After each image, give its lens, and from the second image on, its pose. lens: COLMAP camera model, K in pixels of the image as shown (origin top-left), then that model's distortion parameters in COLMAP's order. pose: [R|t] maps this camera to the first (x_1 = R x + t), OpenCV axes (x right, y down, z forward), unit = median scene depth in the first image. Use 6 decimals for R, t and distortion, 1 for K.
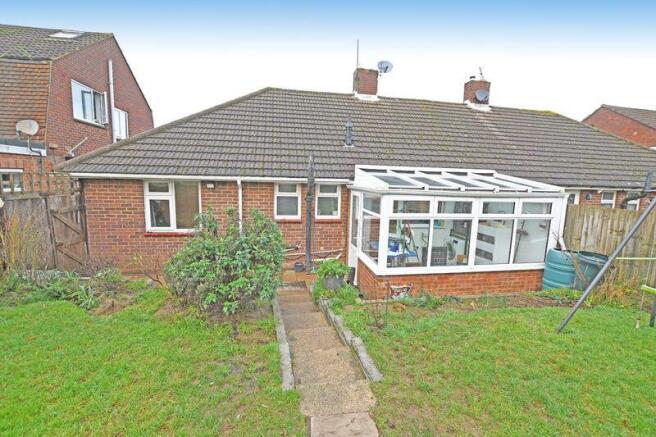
lens RADIAL K [[295.3, 0, 326.8], [0, 295.3, 217.0], [0, 0, 1]] dist [-0.023184, 0.000004]
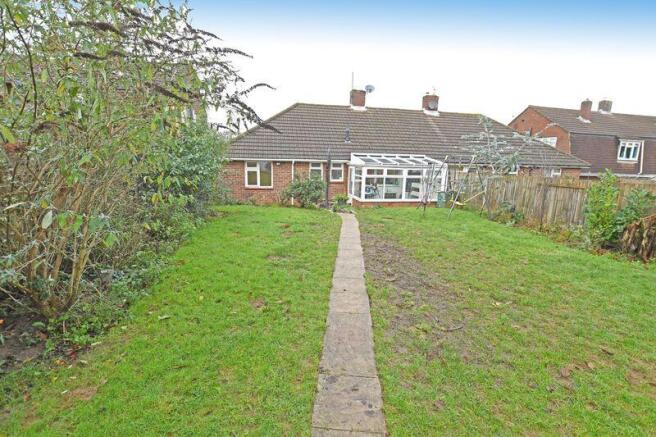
lens RADIAL K [[295.3, 0, 329.5], [0, 295.3, 216.0], [0, 0, 1]] dist [-0.023184, 0.000004]
pose [[0.999830, -0.008781, 0.016222, -0.080228], [0.007831, 0.998304, 0.057686, 0.126510], [-0.016701, -0.057549, 0.998203, -0.959788]]
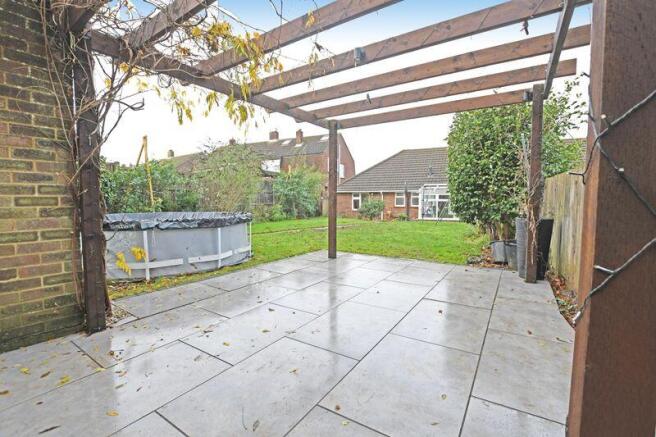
lens RADIAL K [[295.3, 0, 328.7], [0, 295.3, 218.7], [0, 0, 1]] dist [-0.023184, 0.000004]
pose [[0.818730, 0.010137, -0.574089, 0.858700], [-0.053423, 0.996852, -0.058587, 0.304822], [0.571688, 0.078636, 0.816694, -1.483021]]
